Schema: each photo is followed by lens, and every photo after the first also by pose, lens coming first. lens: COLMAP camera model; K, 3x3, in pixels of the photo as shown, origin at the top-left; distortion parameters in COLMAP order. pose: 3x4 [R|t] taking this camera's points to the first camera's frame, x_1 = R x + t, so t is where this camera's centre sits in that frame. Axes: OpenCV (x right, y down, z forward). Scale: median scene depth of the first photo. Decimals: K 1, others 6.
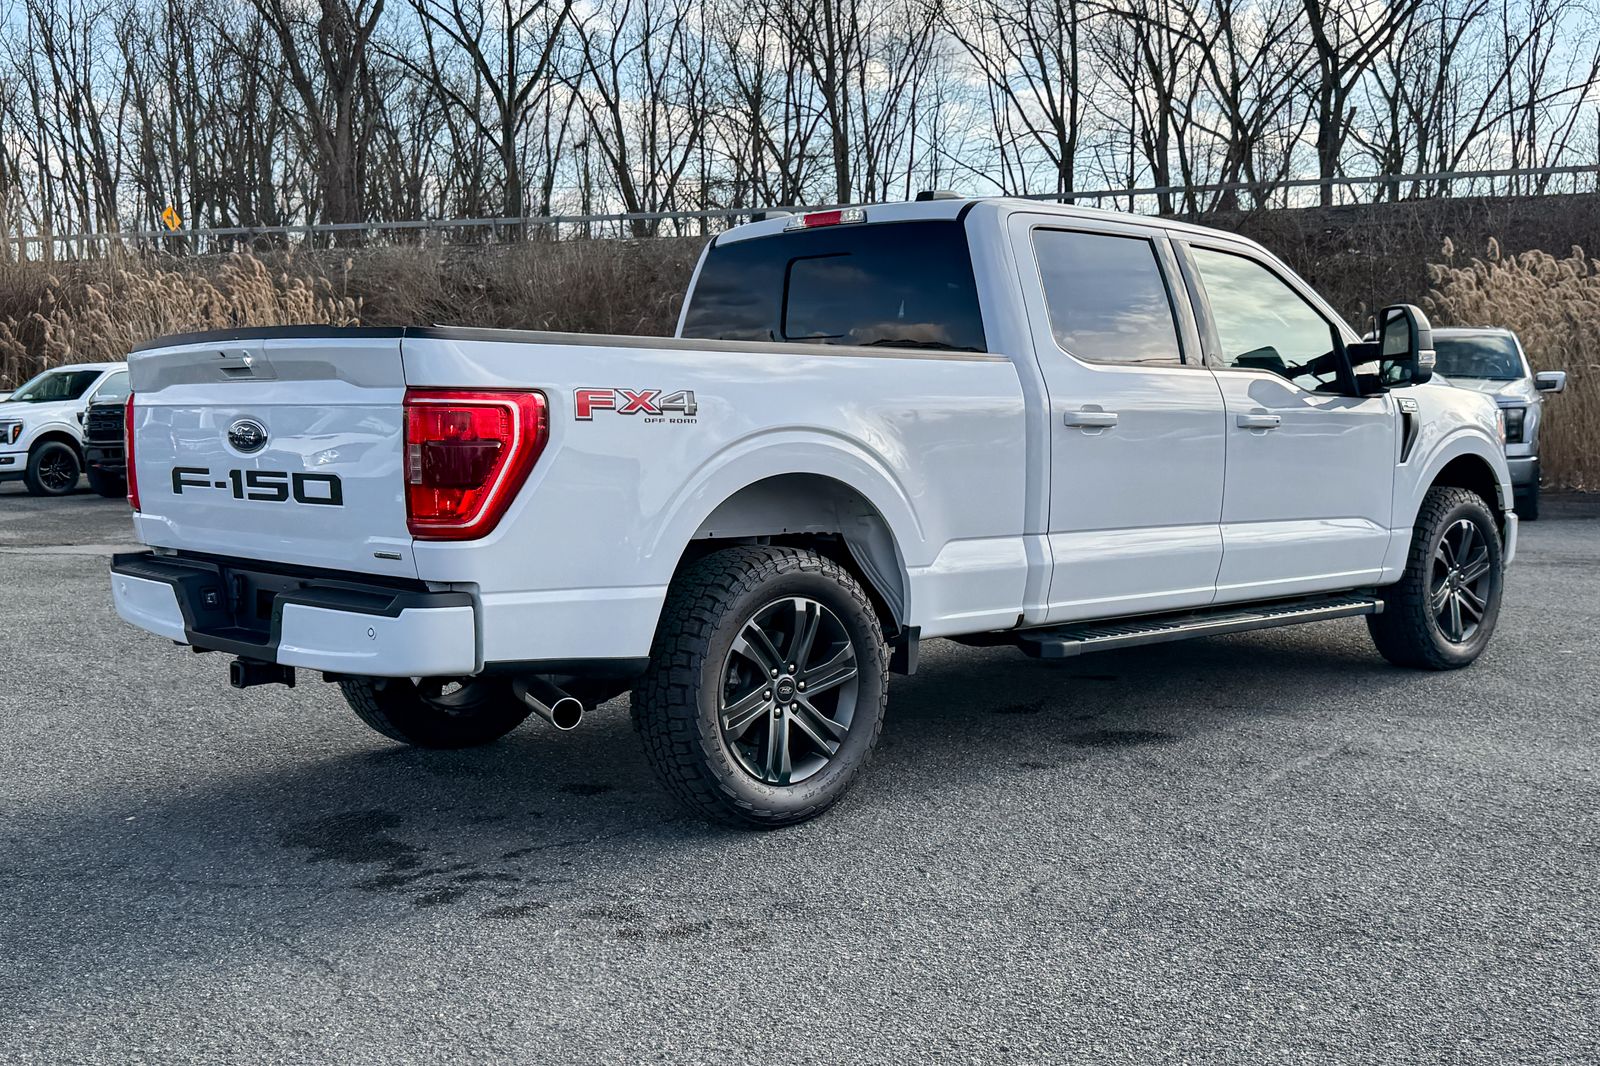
lens RADIAL K [[1769.8, 0, 800.0], [0, 1769.8, 533.0], [0, 0, 1]] dist [0.025904, 0.010716]
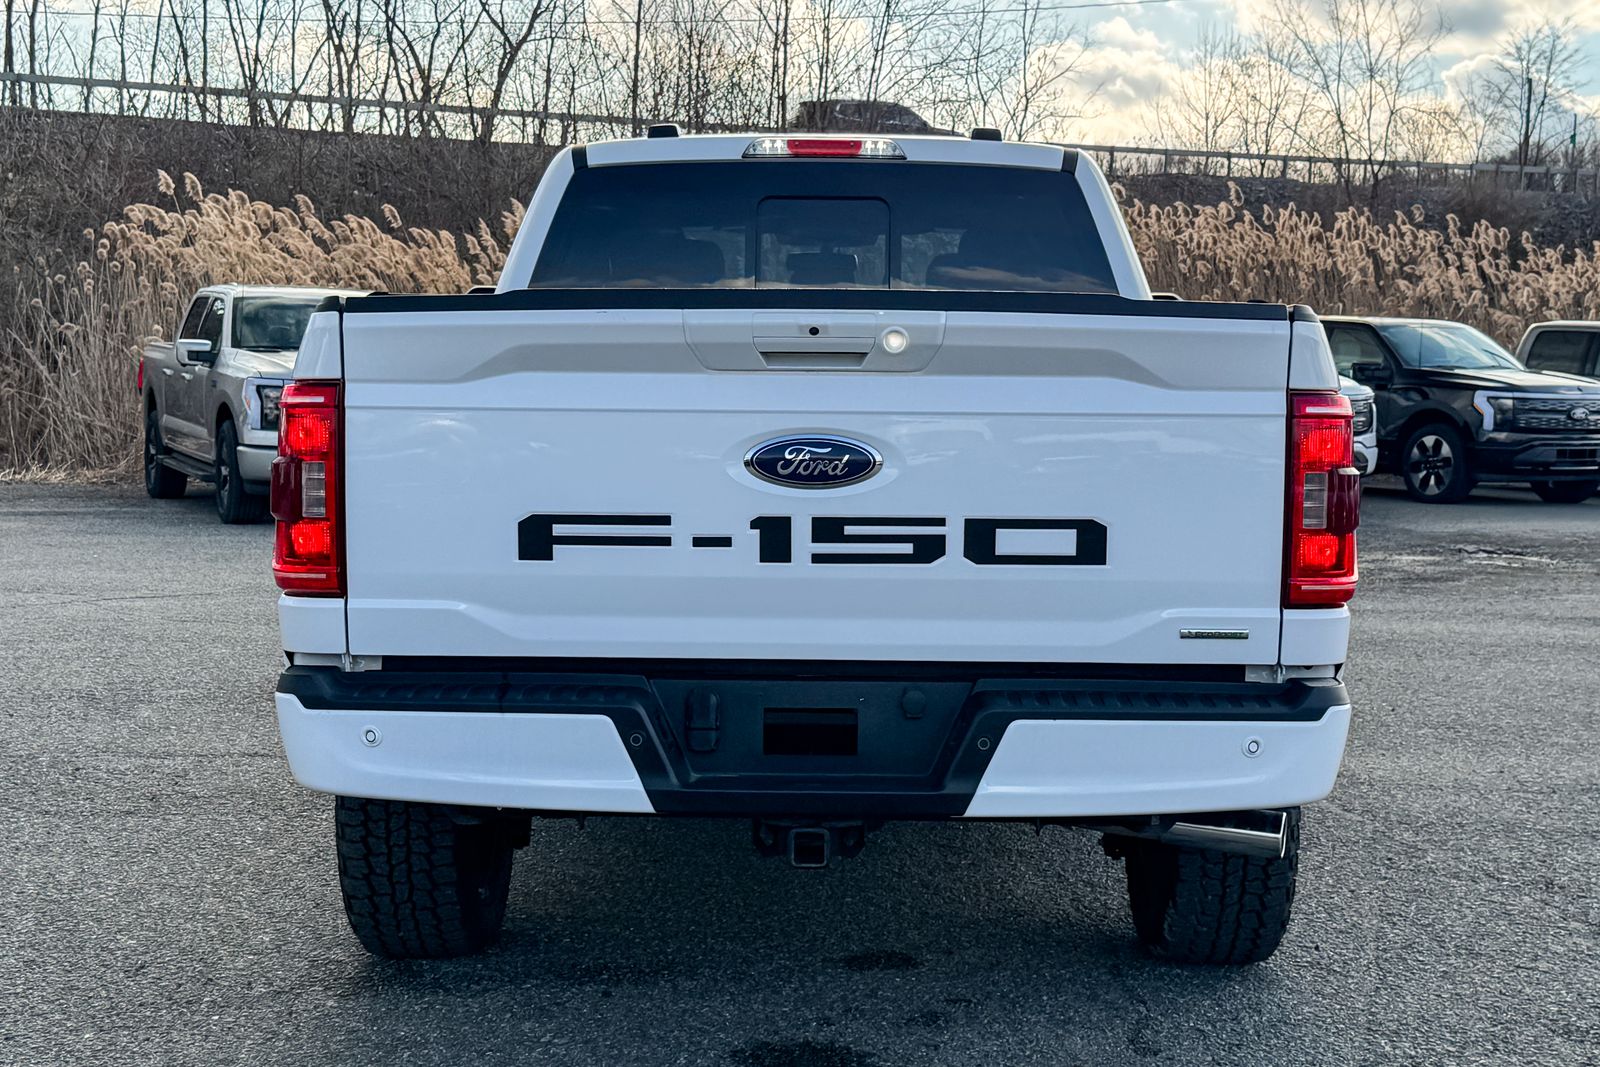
lens RADIAL K [[2354.9, 0, 635.9], [0, 2354.9, 578.0], [0, 0, 1]] dist [0.199582, -0.020471]
pose [[0.700487, -0.047181, 0.712104, -0.956395], [0.037578, 0.998867, 0.029215, -0.040831], [-0.712675, 0.006295, 0.701466, 0.467014]]
